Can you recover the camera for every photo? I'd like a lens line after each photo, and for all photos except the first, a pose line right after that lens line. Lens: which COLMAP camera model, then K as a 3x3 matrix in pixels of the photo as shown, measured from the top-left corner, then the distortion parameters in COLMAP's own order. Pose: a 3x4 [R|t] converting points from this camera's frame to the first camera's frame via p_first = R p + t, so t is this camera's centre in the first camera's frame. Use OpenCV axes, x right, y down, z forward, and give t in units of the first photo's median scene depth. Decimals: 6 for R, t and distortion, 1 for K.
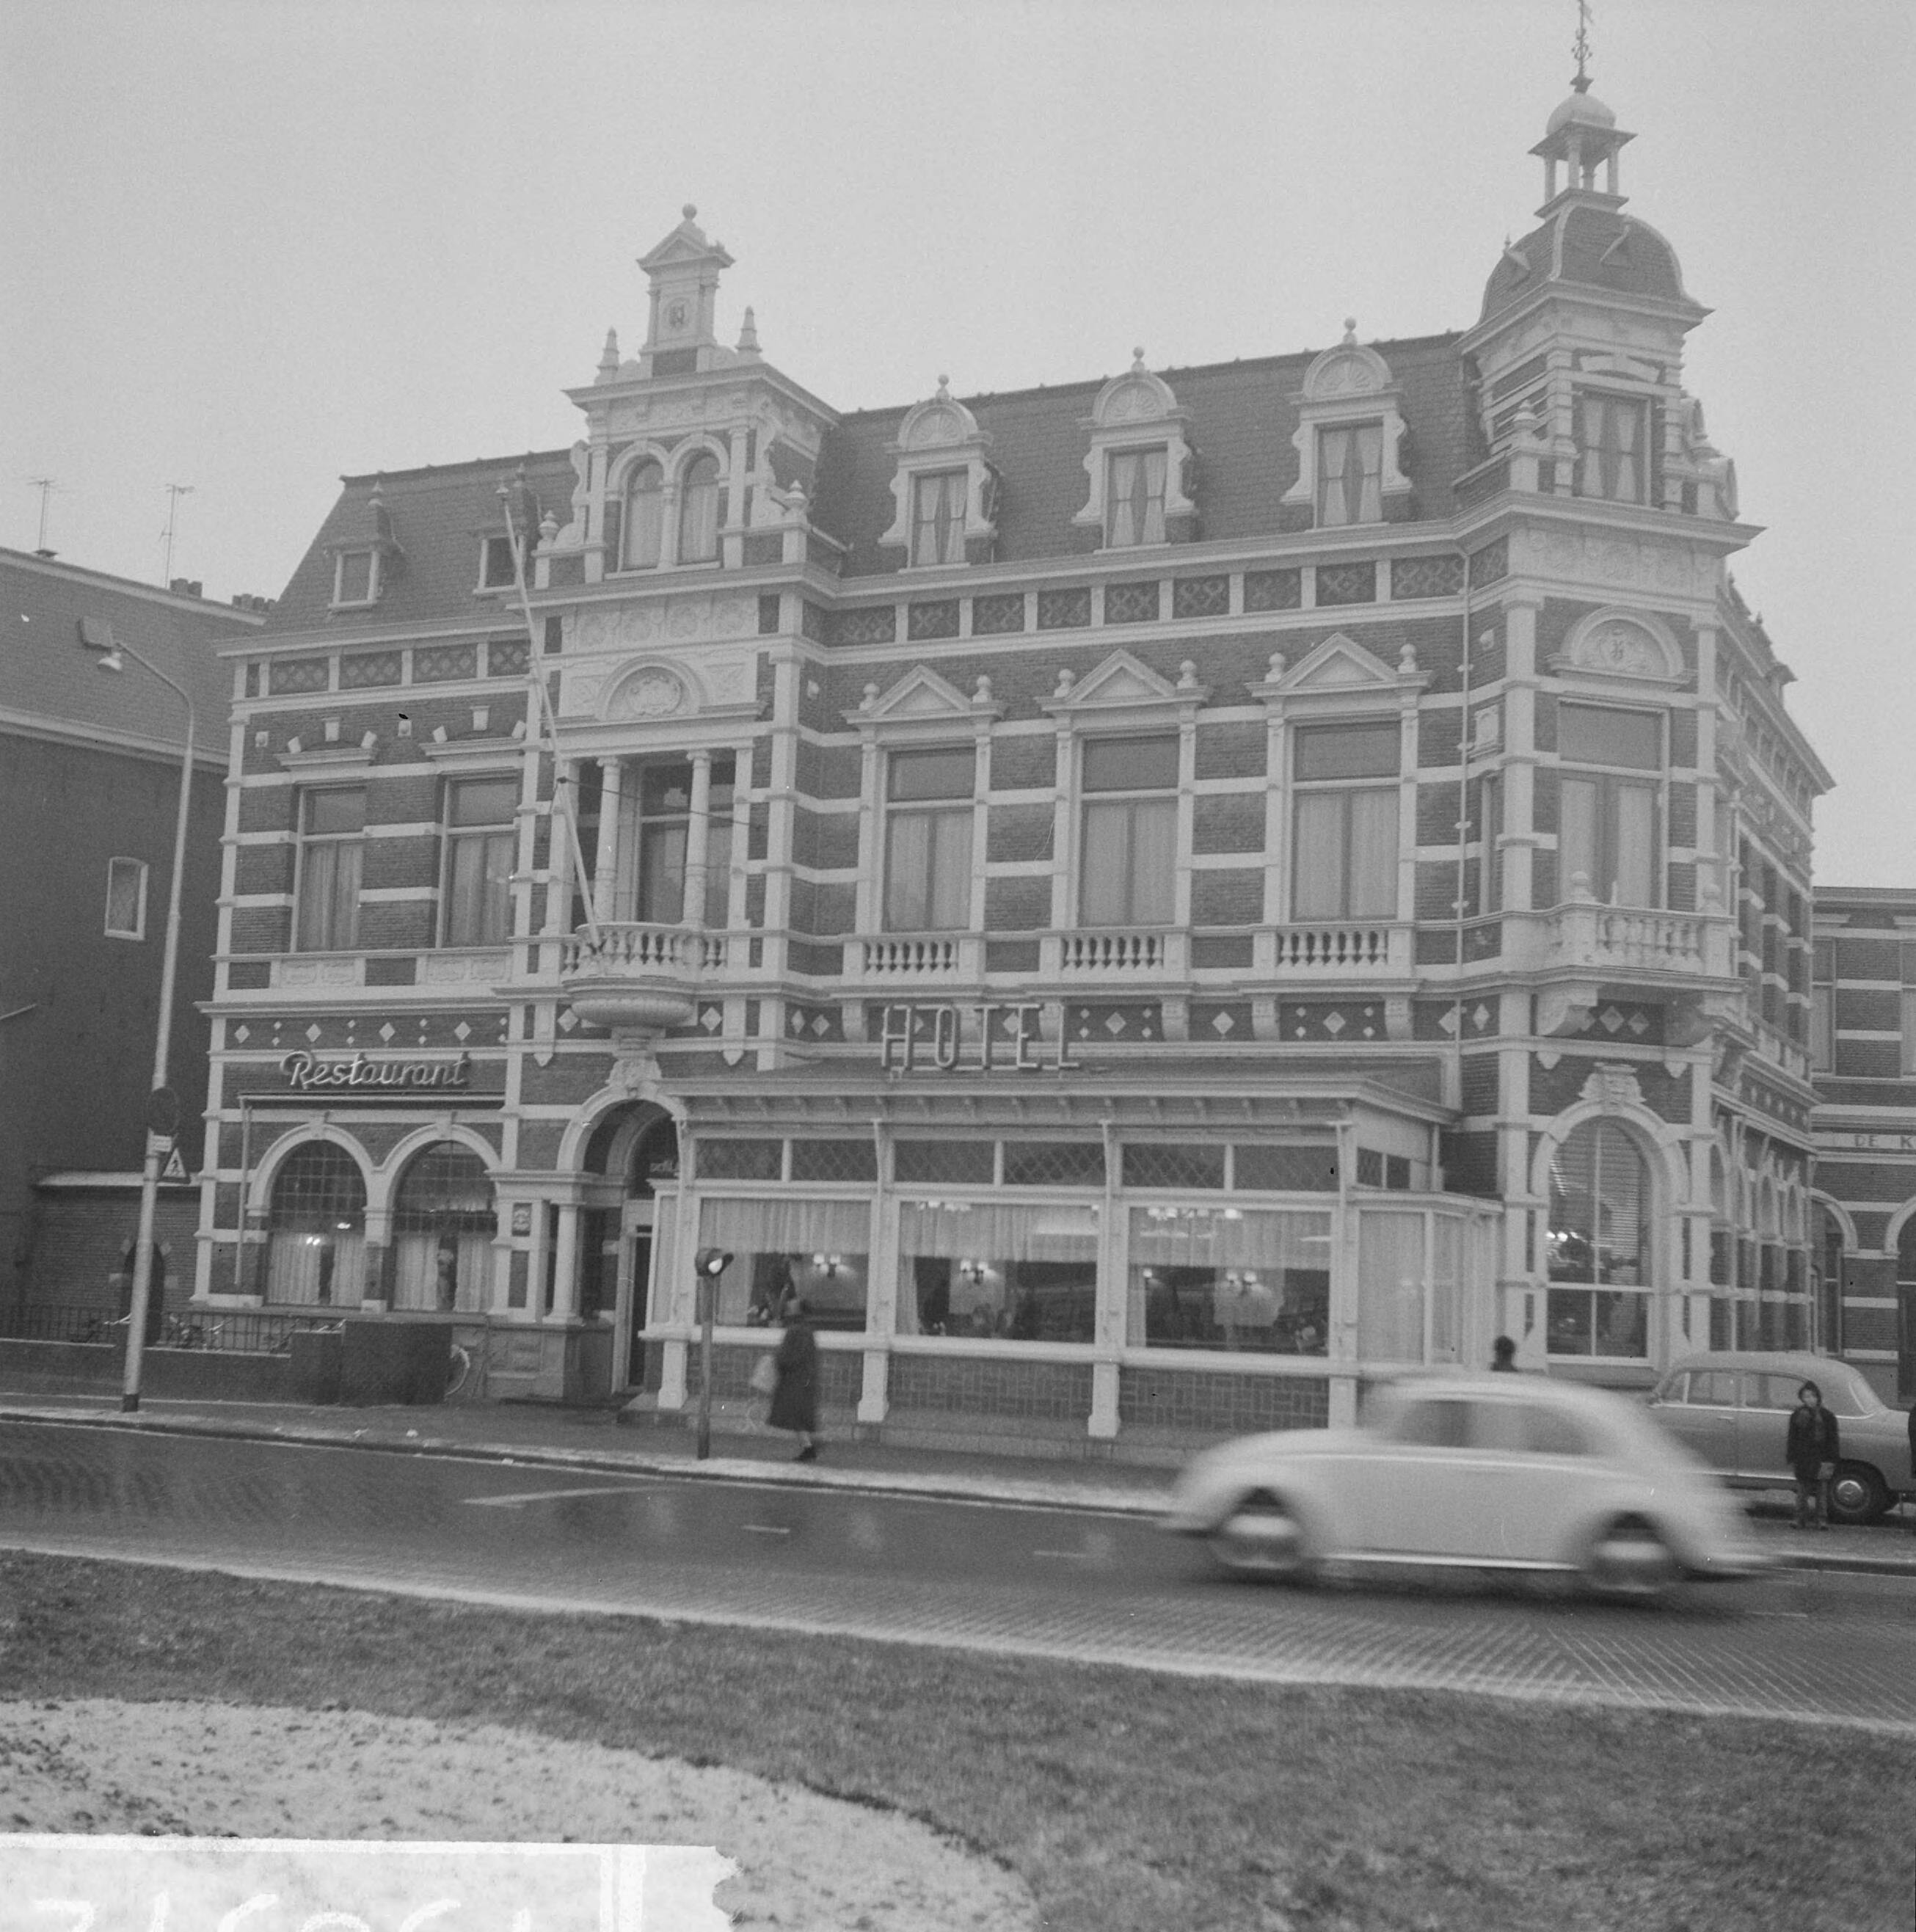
lens RADIAL K [[2544.3, 0, 934.2], [0, 2544.3, 971.5], [0, 0, 1]] dist [0.012387, 0.000000]
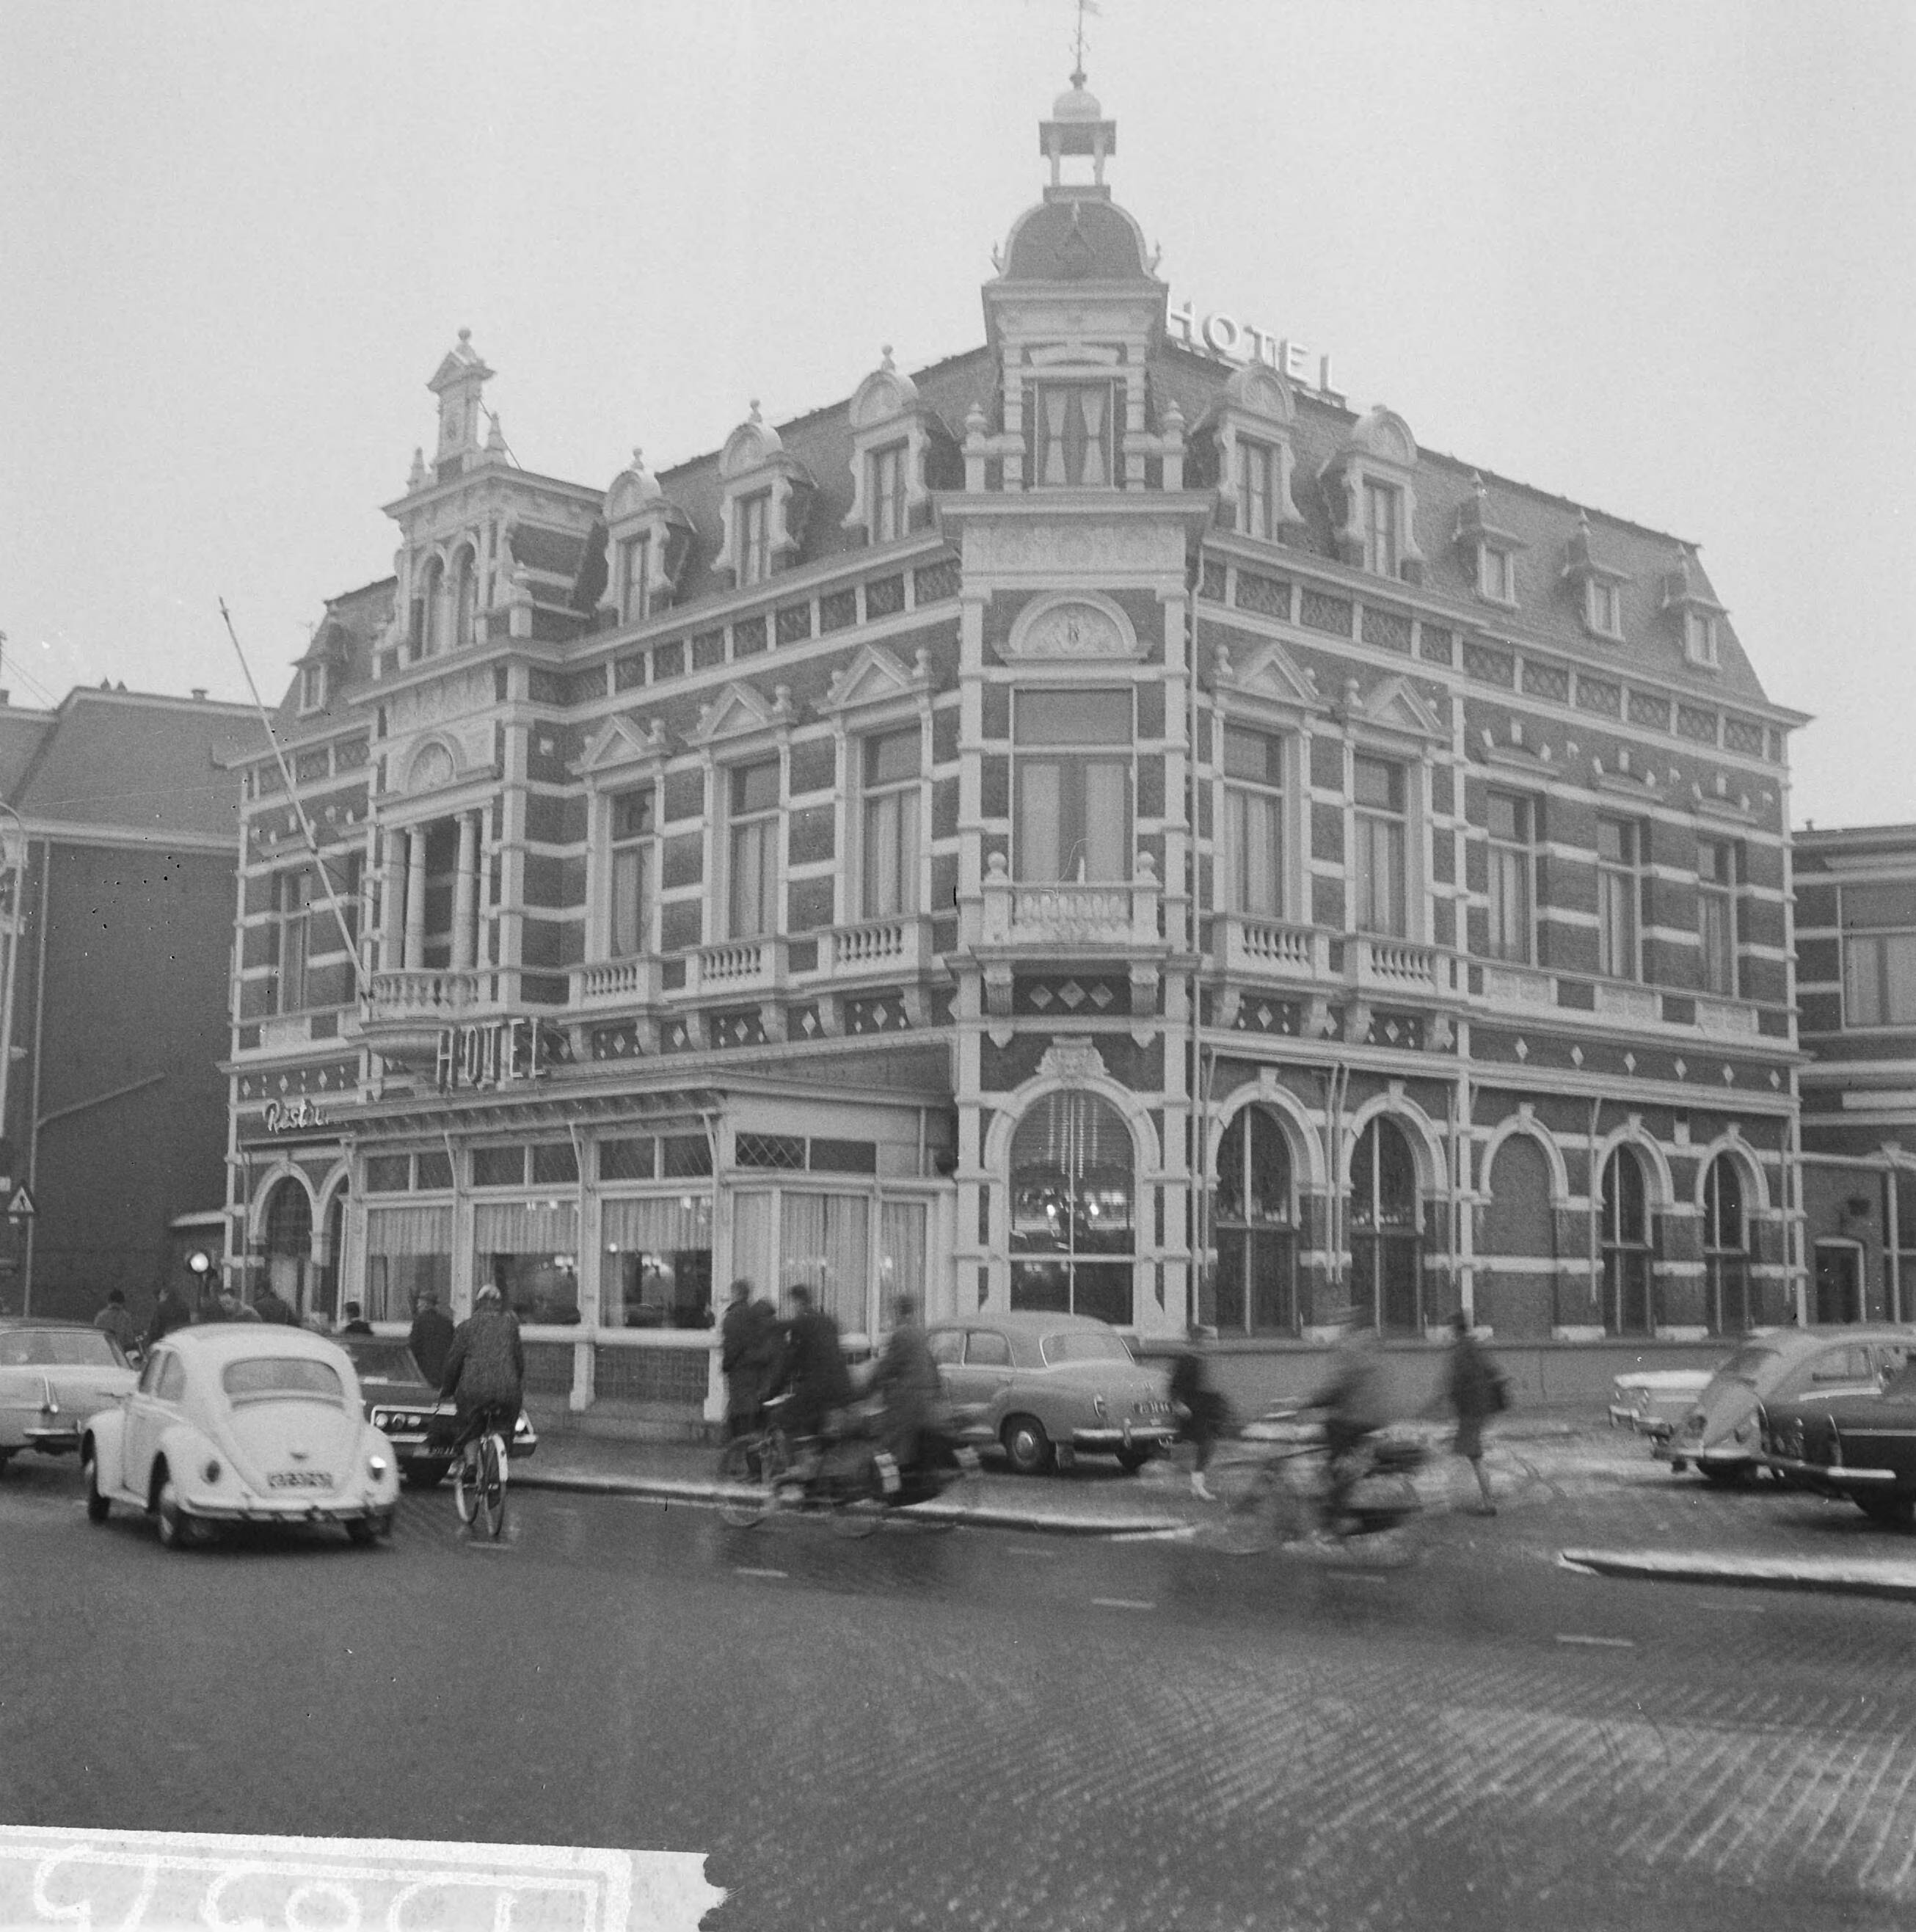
lens RADIAL K [[2544.3, 0, 959.3], [0, 2544.3, 965.5], [0, 0, 1]] dist [0.012387, 0.000000]
pose [[0.932283, -0.077255, -0.353384, 0.524448], [0.071063, 0.997006, -0.030485, 0.031671], [0.354681, 0.003308, 0.934982, 0.029497]]
